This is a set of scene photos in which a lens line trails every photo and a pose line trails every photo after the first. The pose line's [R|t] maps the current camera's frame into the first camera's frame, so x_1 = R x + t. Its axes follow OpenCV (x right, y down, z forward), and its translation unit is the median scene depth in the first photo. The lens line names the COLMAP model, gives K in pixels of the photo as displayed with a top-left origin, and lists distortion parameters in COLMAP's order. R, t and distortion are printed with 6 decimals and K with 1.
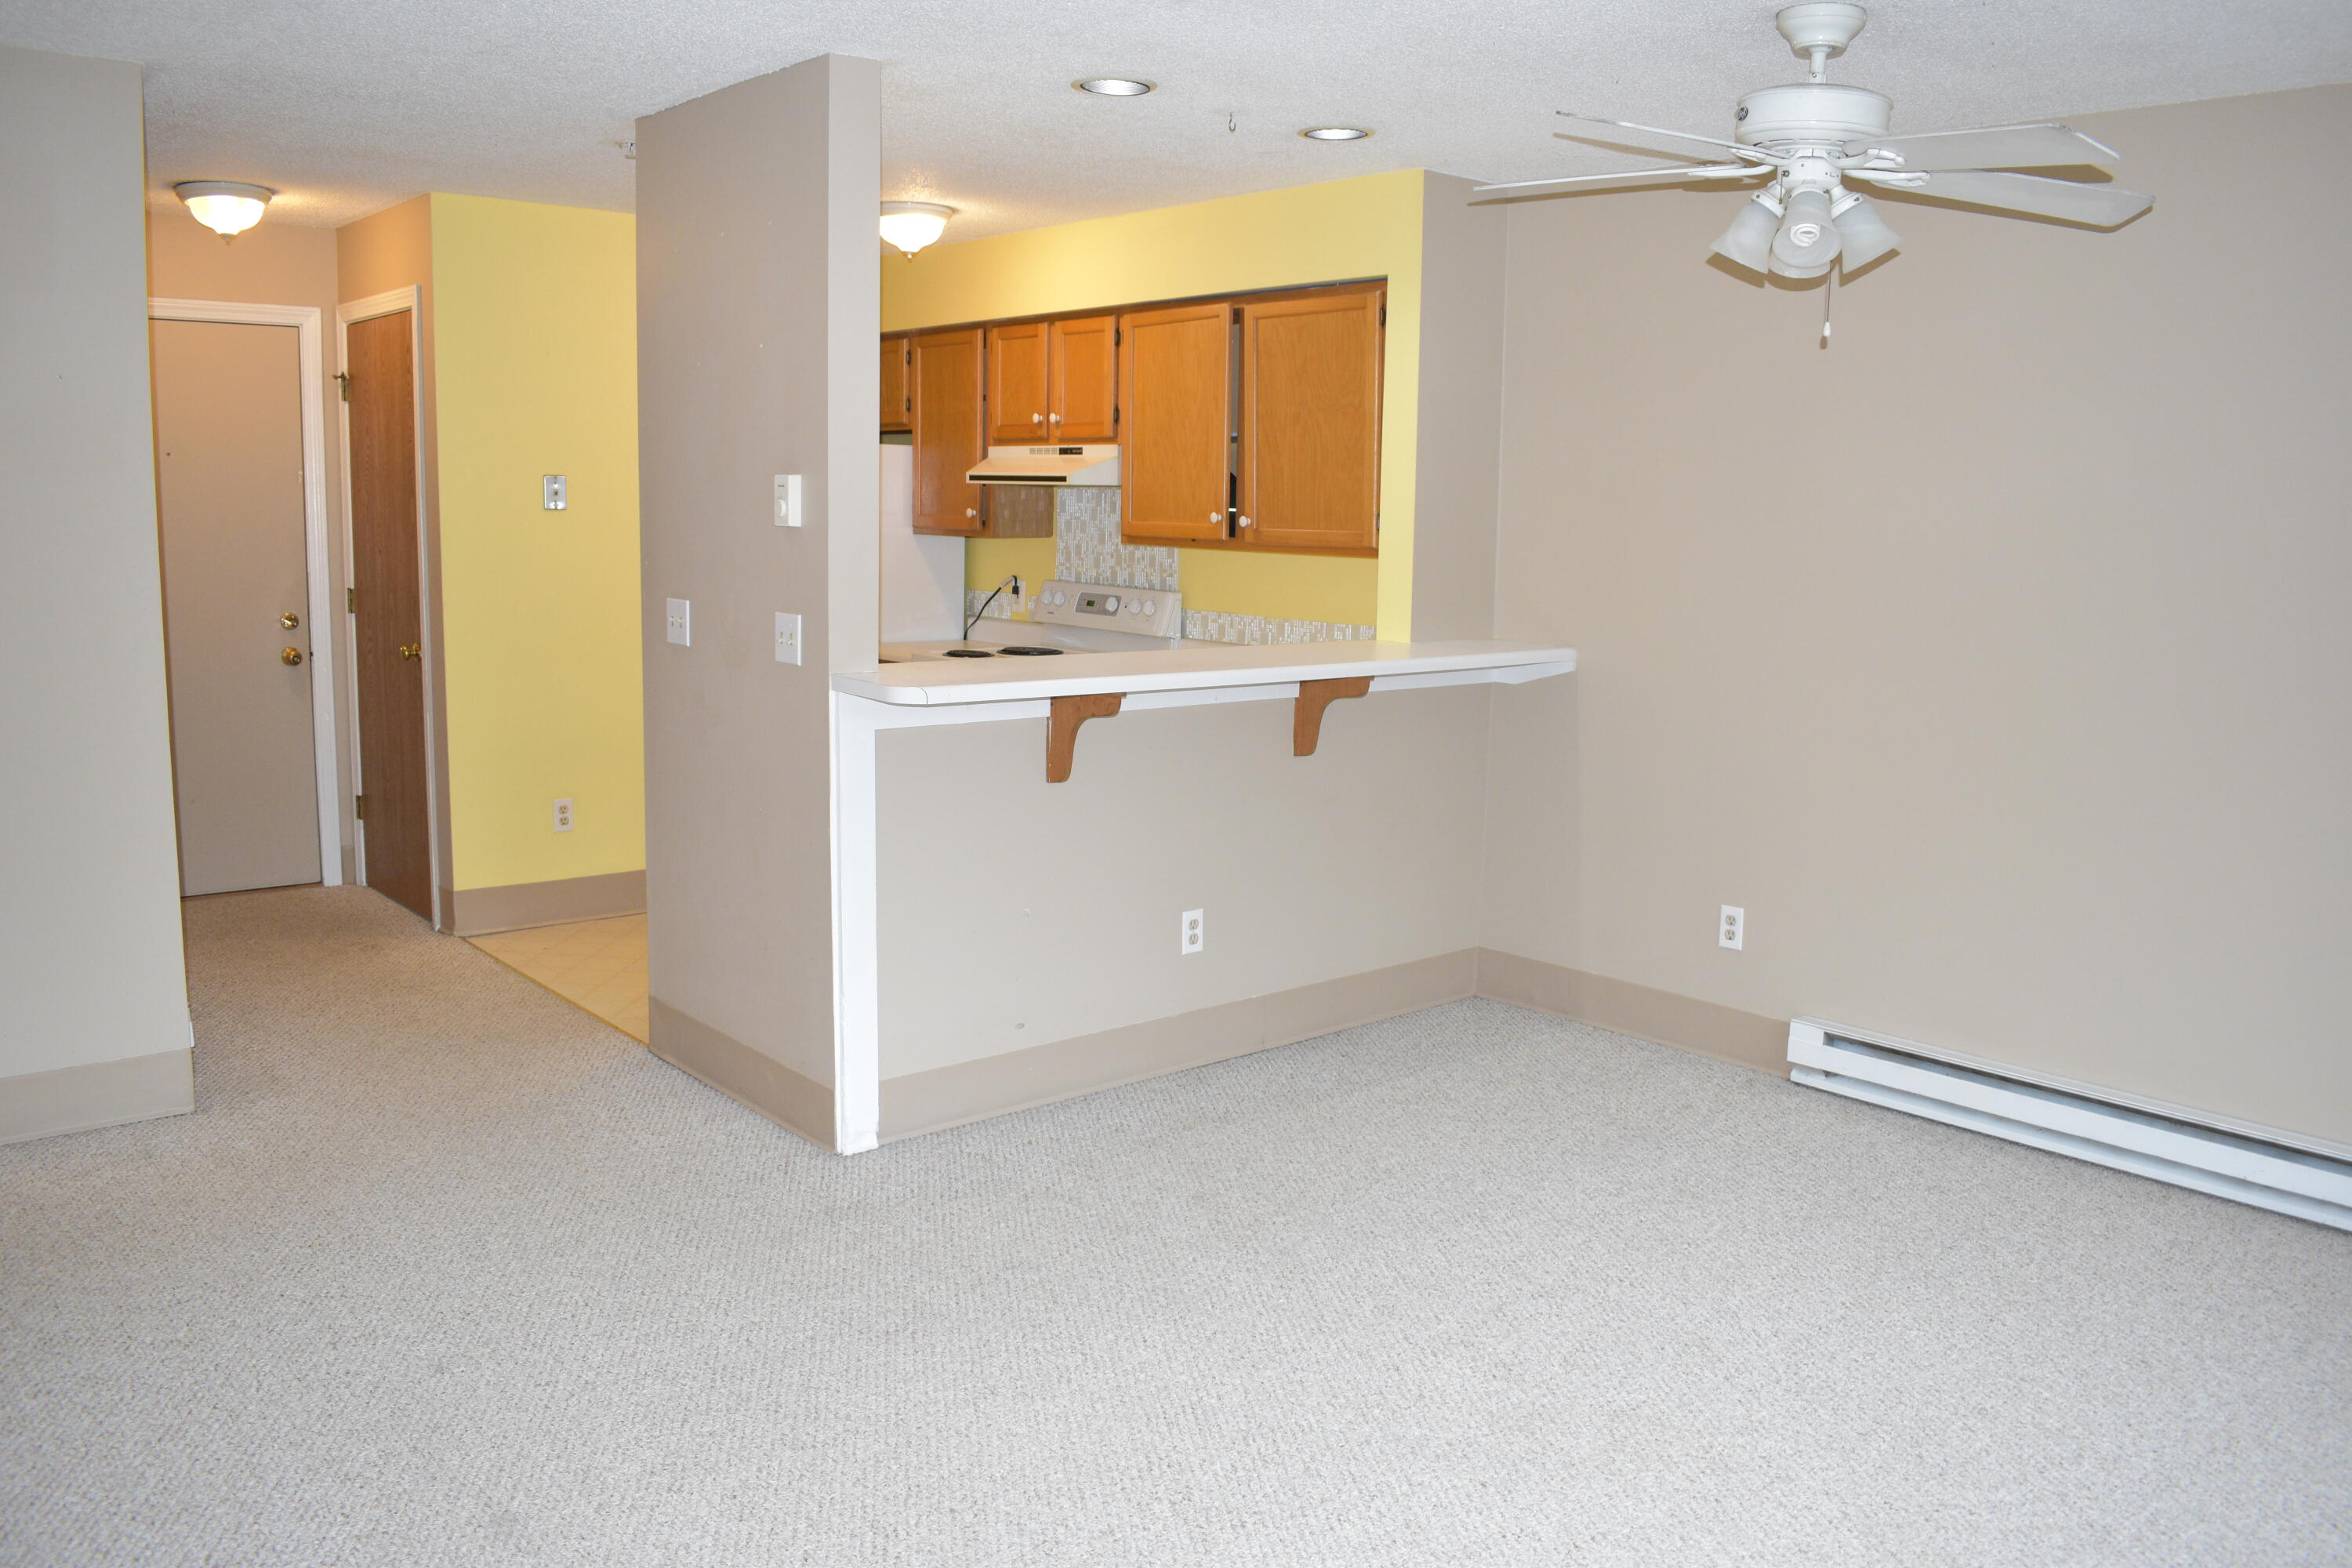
lens RADIAL K [[1835.6, 0, 1176.0], [0, 1835.6, 784.0], [0, 0, 1]] dist [-0.099719, 0.019972]
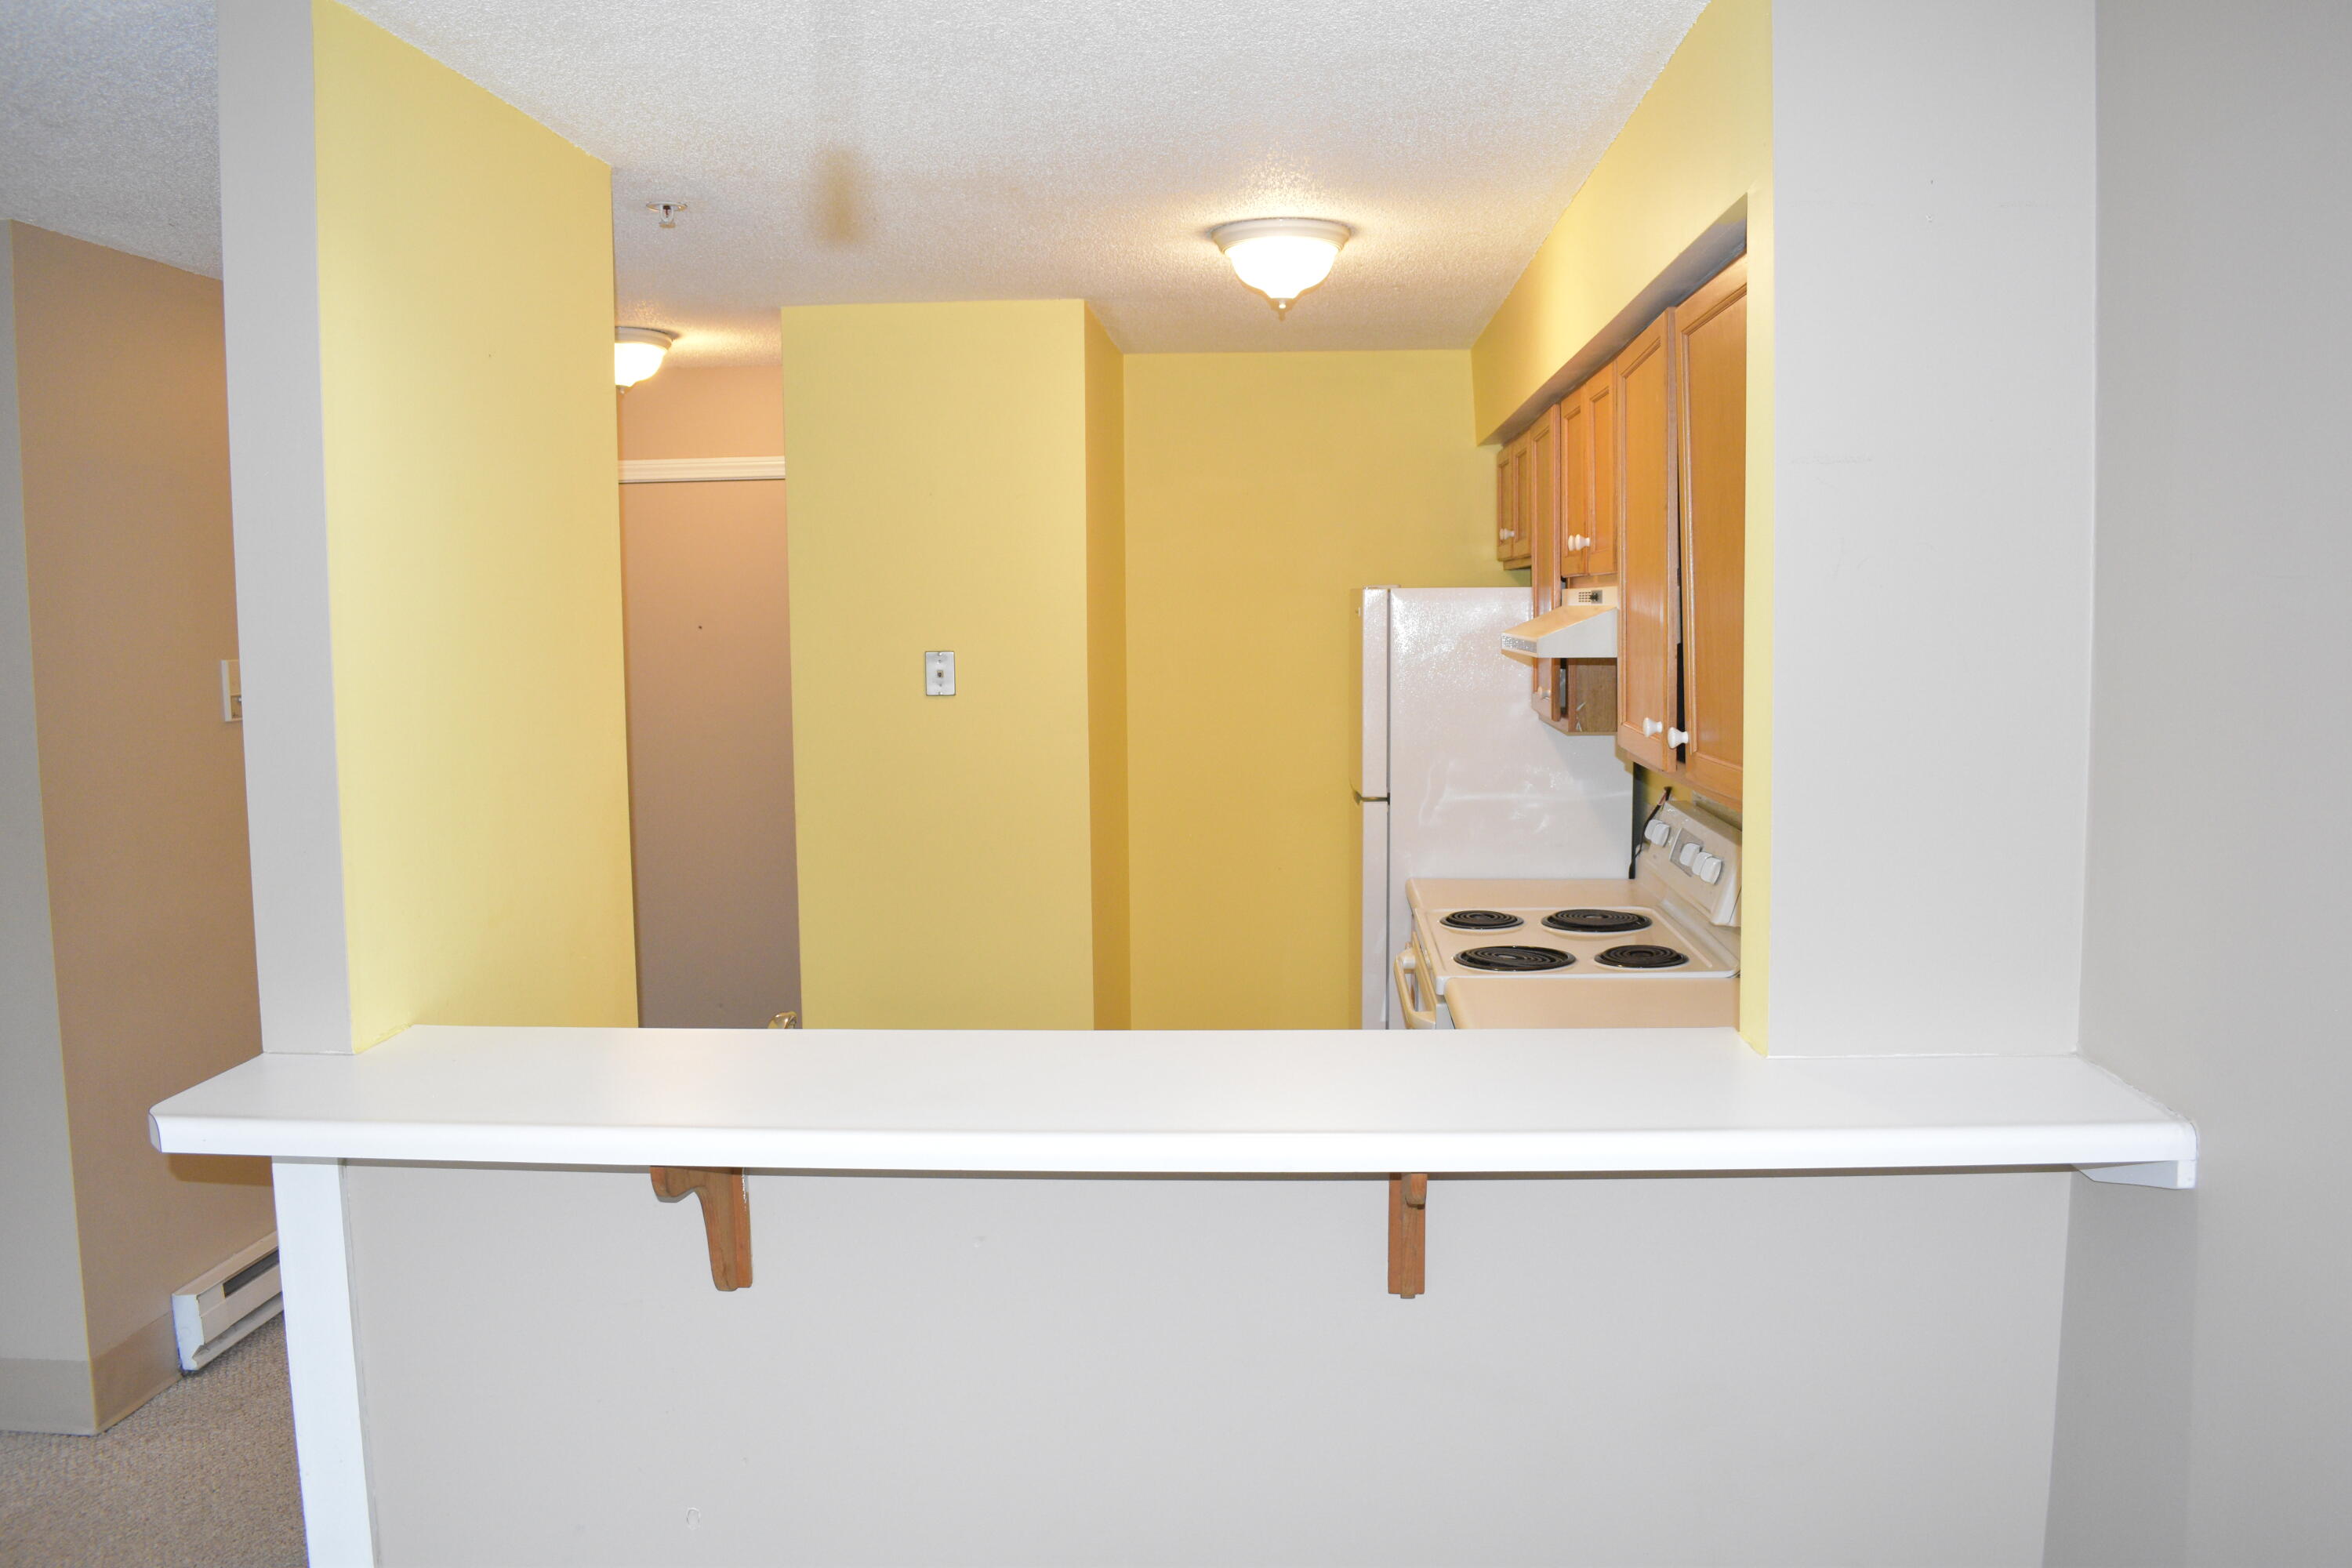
lens RADIAL K [[1835.6, 0, 1176.0], [0, 1835.6, 784.0], [0, 0, 1]] dist [-0.099719, 0.019972]
pose [[0.724065, 0.033405, -0.688923, 0.275695], [-0.078975, 0.996273, -0.034696, -0.097366], [0.685196, 0.079530, 0.724004, 0.523205]]
